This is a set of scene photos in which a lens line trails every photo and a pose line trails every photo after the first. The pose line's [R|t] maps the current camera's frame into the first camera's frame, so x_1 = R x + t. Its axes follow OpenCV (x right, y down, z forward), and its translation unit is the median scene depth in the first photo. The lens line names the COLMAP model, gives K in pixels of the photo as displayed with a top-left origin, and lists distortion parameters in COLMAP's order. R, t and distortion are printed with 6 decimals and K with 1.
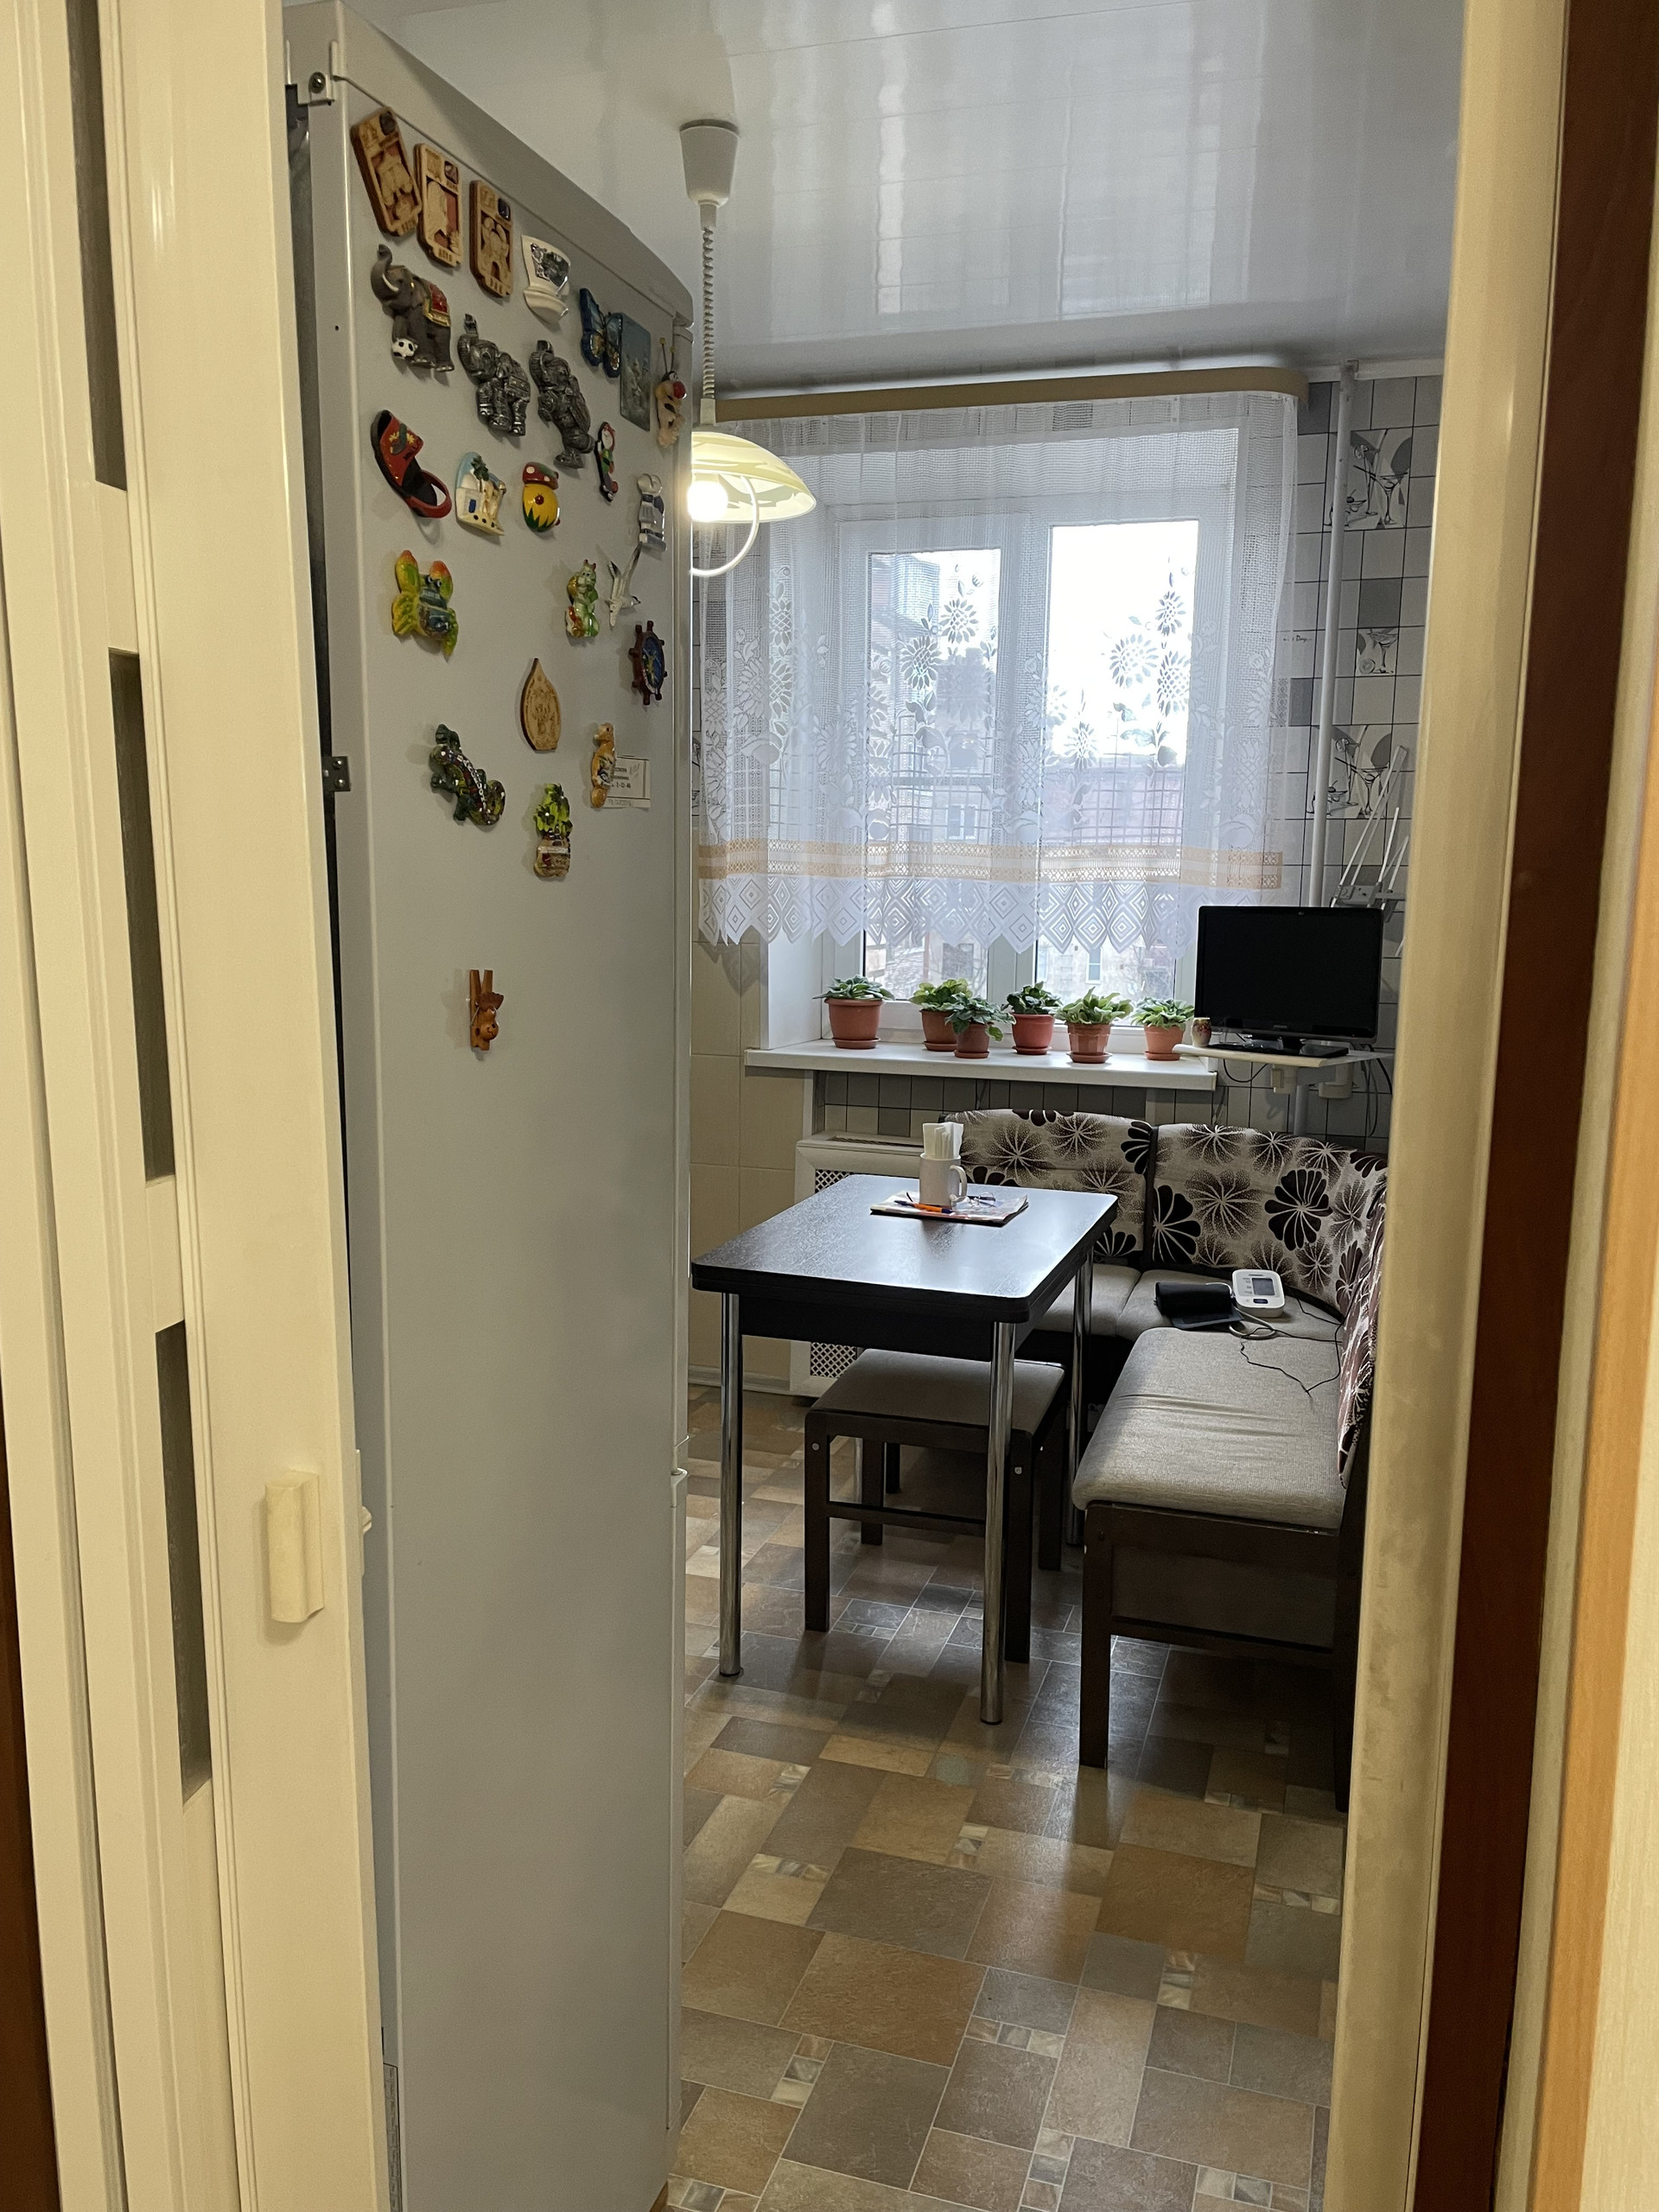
lens RADIAL K [[1629.7, 0, 859.8], [0, 1629.7, 1130.2], [0, 0, 1]] dist [0.080452, -0.118656]
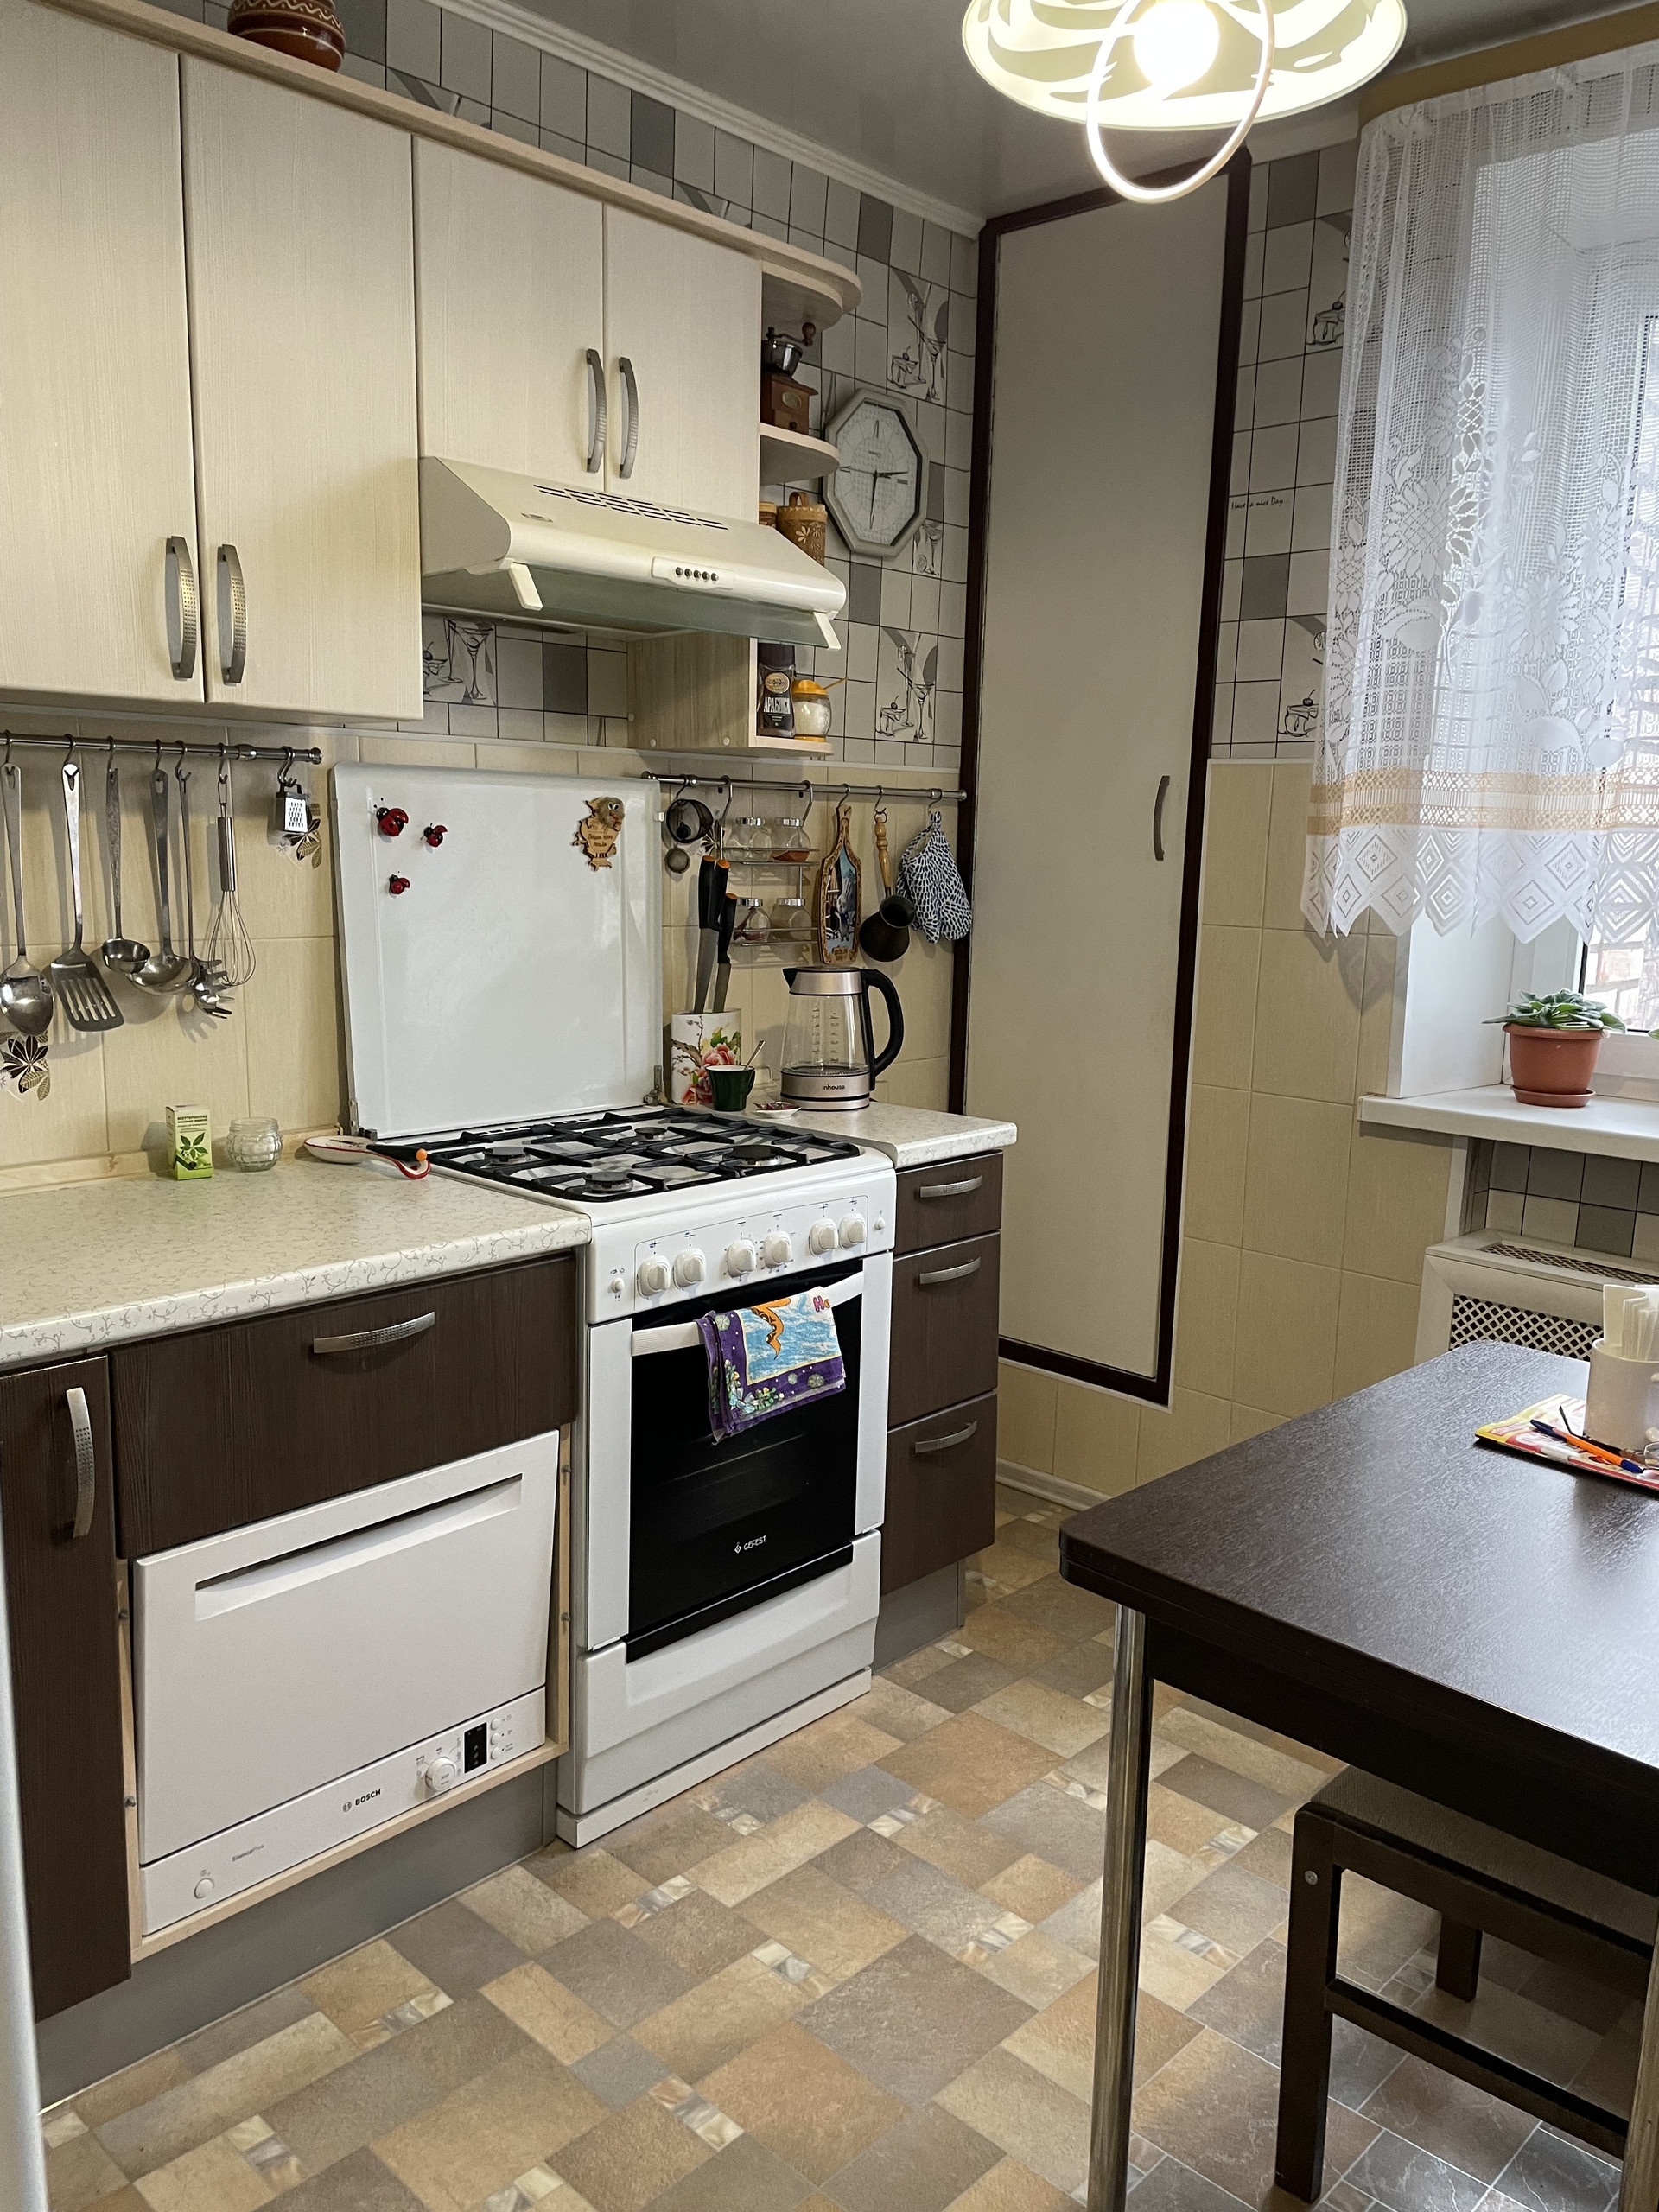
lens RADIAL K [[1629.7, 0, 859.8], [0, 1629.7, 1130.2], [0, 0, 1]] dist [0.080452, -0.118656]
pose [[0.893500, 0.081079, -0.441683, 0.044358], [-0.077378, 0.996652, 0.026421, -0.039360], [0.442346, 0.010570, 0.896782, 0.332106]]
